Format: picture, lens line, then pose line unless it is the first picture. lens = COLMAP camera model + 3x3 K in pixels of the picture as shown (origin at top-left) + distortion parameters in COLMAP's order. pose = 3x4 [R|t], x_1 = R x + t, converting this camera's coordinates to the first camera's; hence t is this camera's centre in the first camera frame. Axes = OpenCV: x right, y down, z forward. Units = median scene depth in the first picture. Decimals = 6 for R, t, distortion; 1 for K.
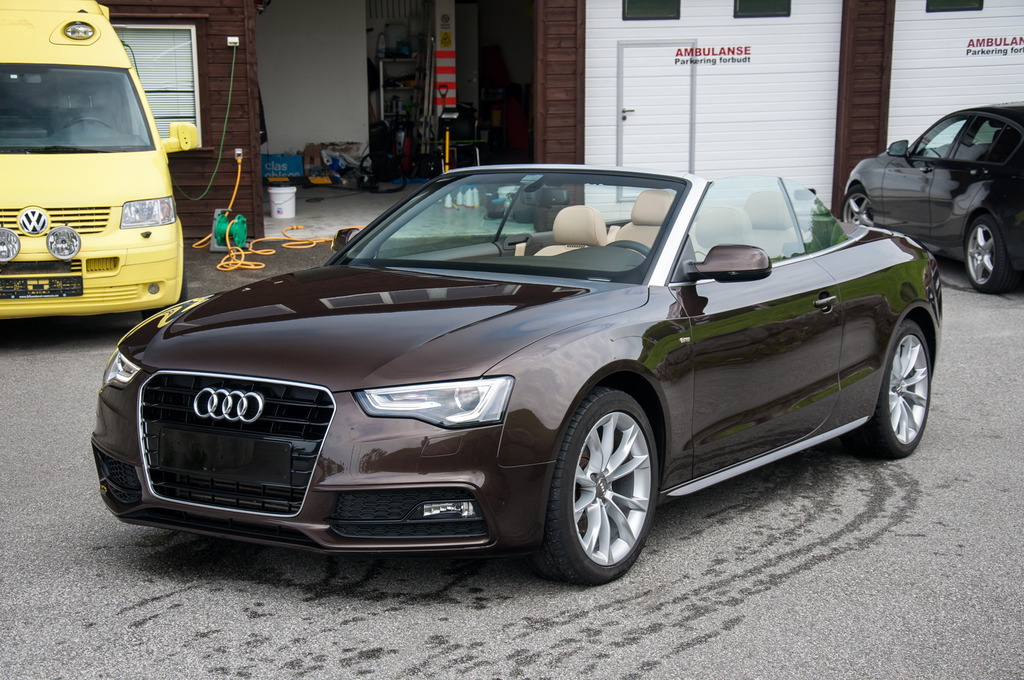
lens RADIAL K [[1716.5, 0, 517.6], [0, 1716.5, 346.7], [0, 0, 1]] dist [0.273997, 0.000000]
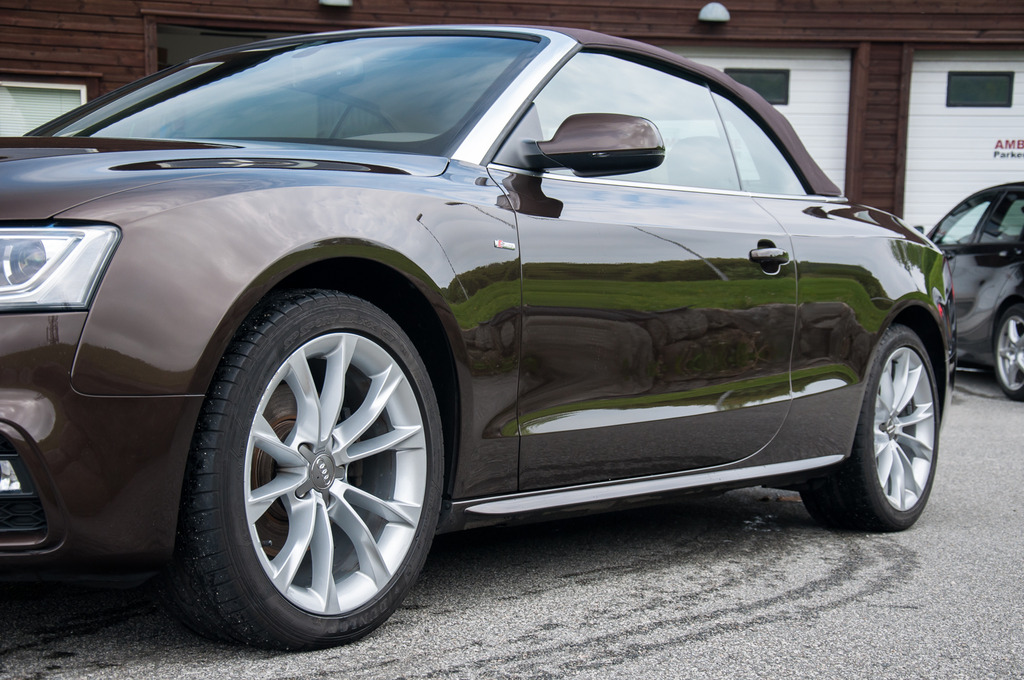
lens RADIAL K [[1775.5, 0, 506.8], [0, 1775.5, 344.3], [0, 0, 1]] dist [0.278310, 0.000000]
pose [[0.999607, 0.022801, -0.016300, 0.110647], [-0.024457, 0.993641, -0.109907, 0.097821], [0.013690, 0.110263, 0.993808, 0.411199]]
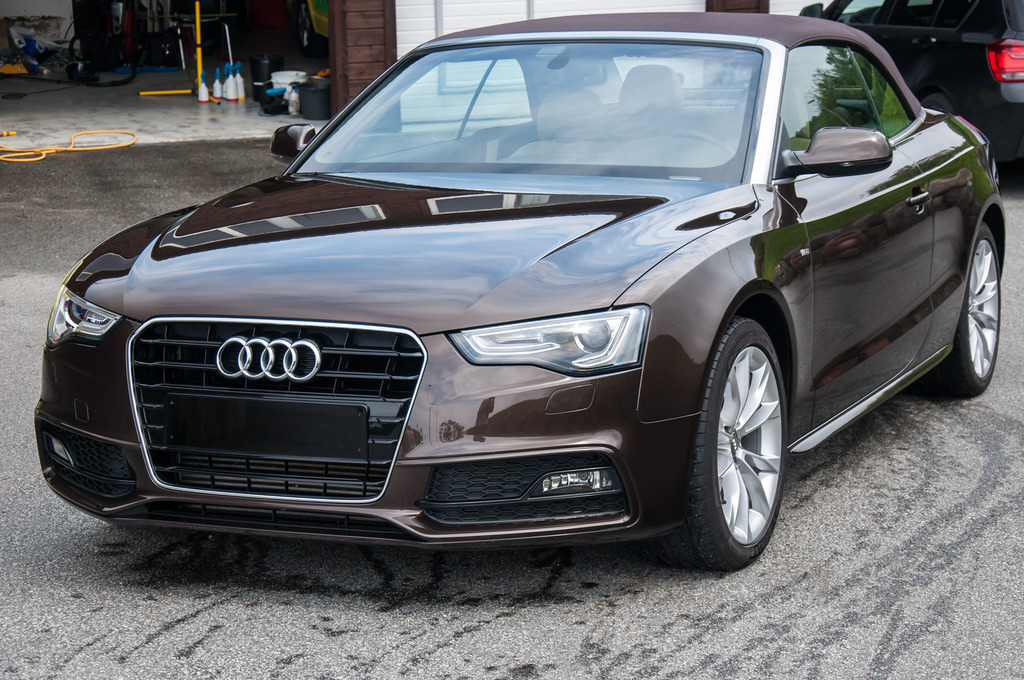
lens RADIAL K [[2198.8, 0, 541.6], [0, 2198.8, 345.3], [0, 0, 1]] dist [0.490134, 0.000000]
pose [[0.986960, -0.043830, 0.154880, -0.181187], [0.039632, 0.998761, 0.030094, 0.003203], [-0.156008, -0.023563, 0.987475, 0.026661]]
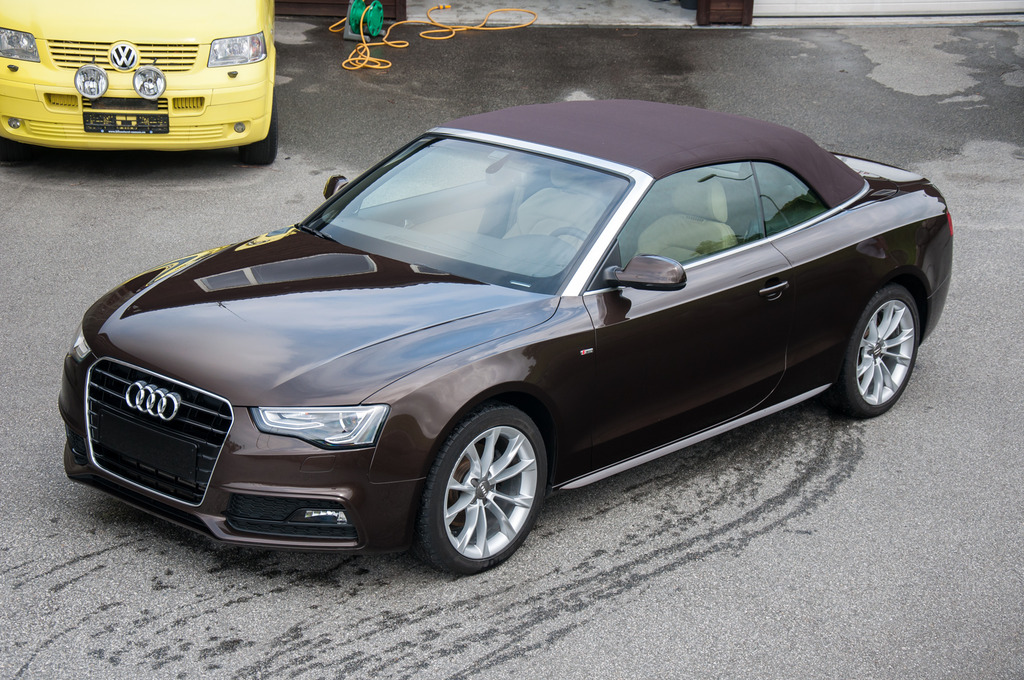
lens RADIAL K [[1927.0, 0, 516.0], [0, 1927.0, 345.9], [0, 0, 1]] dist [0.358218, 0.000000]
pose [[0.987343, 0.086054, -0.133221, 0.220016], [-0.063213, 0.983916, 0.167071, -0.213428], [0.145456, -0.156535, 0.976903, -0.206661]]
